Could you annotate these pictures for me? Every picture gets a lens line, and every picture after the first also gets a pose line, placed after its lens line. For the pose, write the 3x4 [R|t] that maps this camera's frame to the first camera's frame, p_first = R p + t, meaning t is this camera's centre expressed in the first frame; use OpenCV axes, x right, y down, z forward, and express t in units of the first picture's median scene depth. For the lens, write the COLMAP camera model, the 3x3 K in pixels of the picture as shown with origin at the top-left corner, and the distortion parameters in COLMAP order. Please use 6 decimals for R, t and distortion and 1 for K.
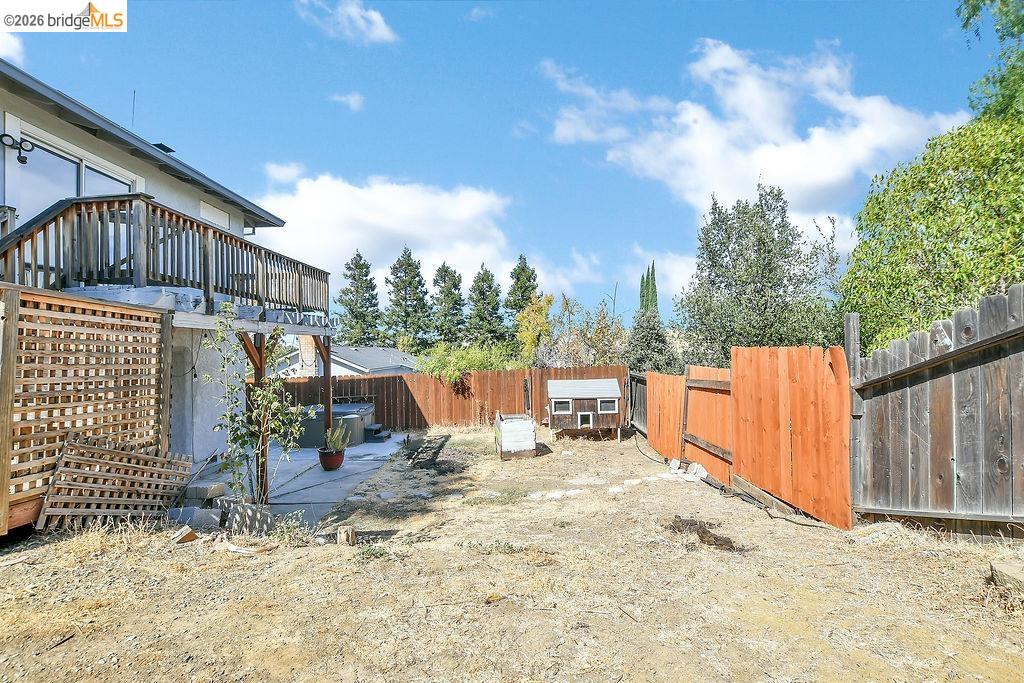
lens RADIAL K [[461.4, 0, 506.3], [0, 461.4, 351.2], [0, 0, 1]] dist [-0.028532, 0.000750]
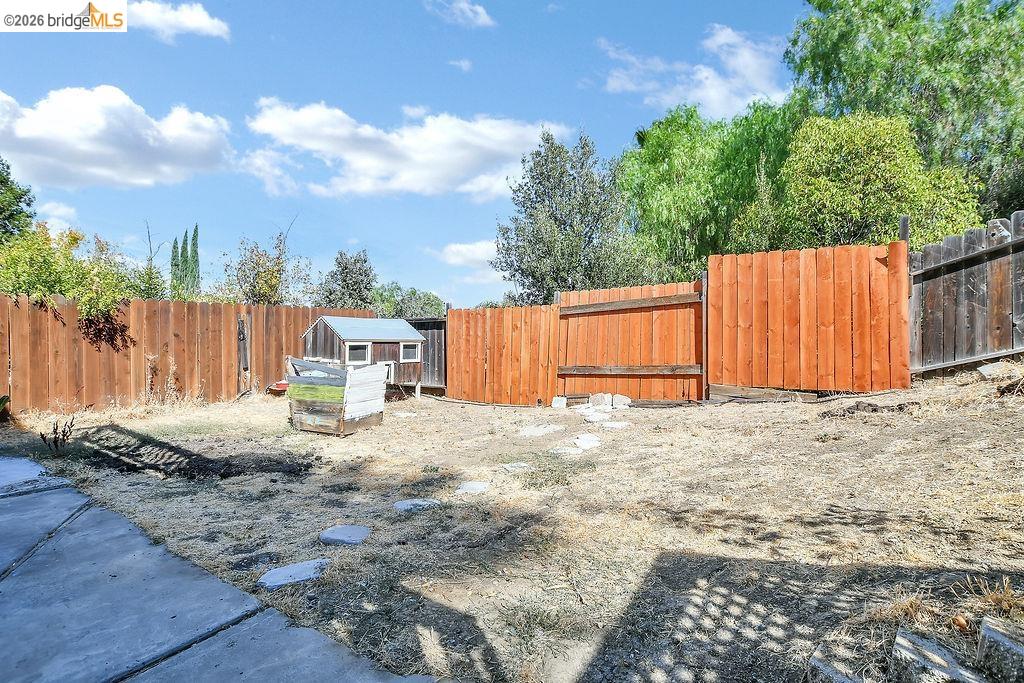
lens RADIAL K [[461.4, 0, 506.3], [0, 461.4, 351.2], [0, 0, 1]] dist [-0.028532, 0.000750]
pose [[0.535584, 0.010697, 0.844414, -0.343282], [-0.016779, 0.999857, -0.002023, 0.123132], [-0.844315, -0.013085, 0.535687, 0.503881]]
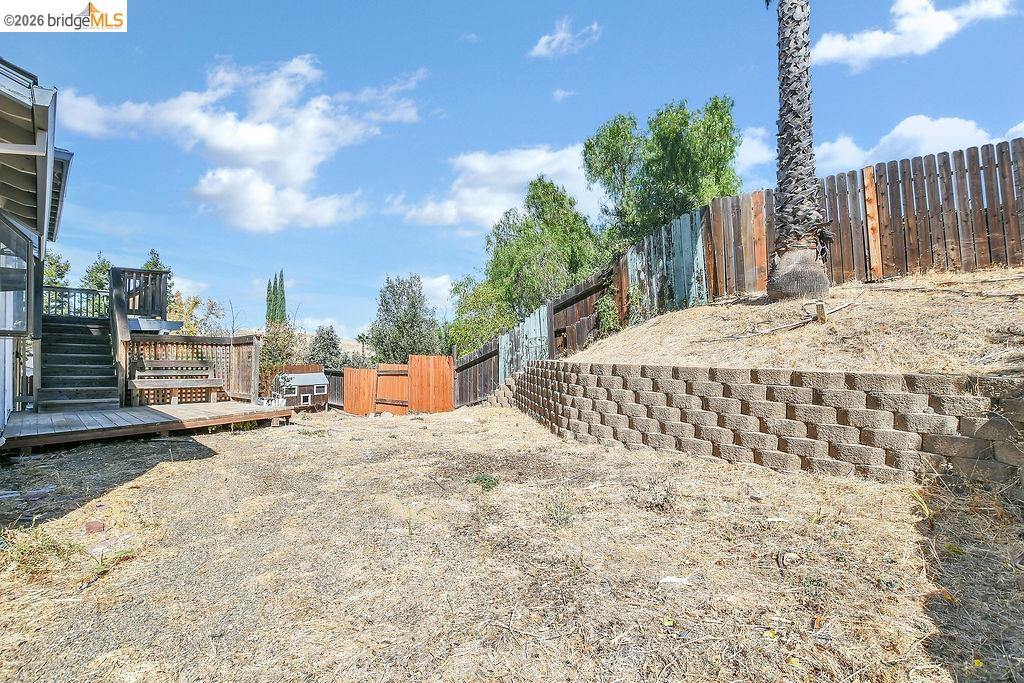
lens RADIAL K [[461.4, 0, 506.3], [0, 461.4, 351.2], [0, 0, 1]] dist [-0.028532, 0.000750]
pose [[0.682288, 0.016667, 0.730894, -0.531849], [-0.013942, 0.999855, -0.009785, -0.007405], [-0.730951, -0.003514, 0.682421, -0.577586]]
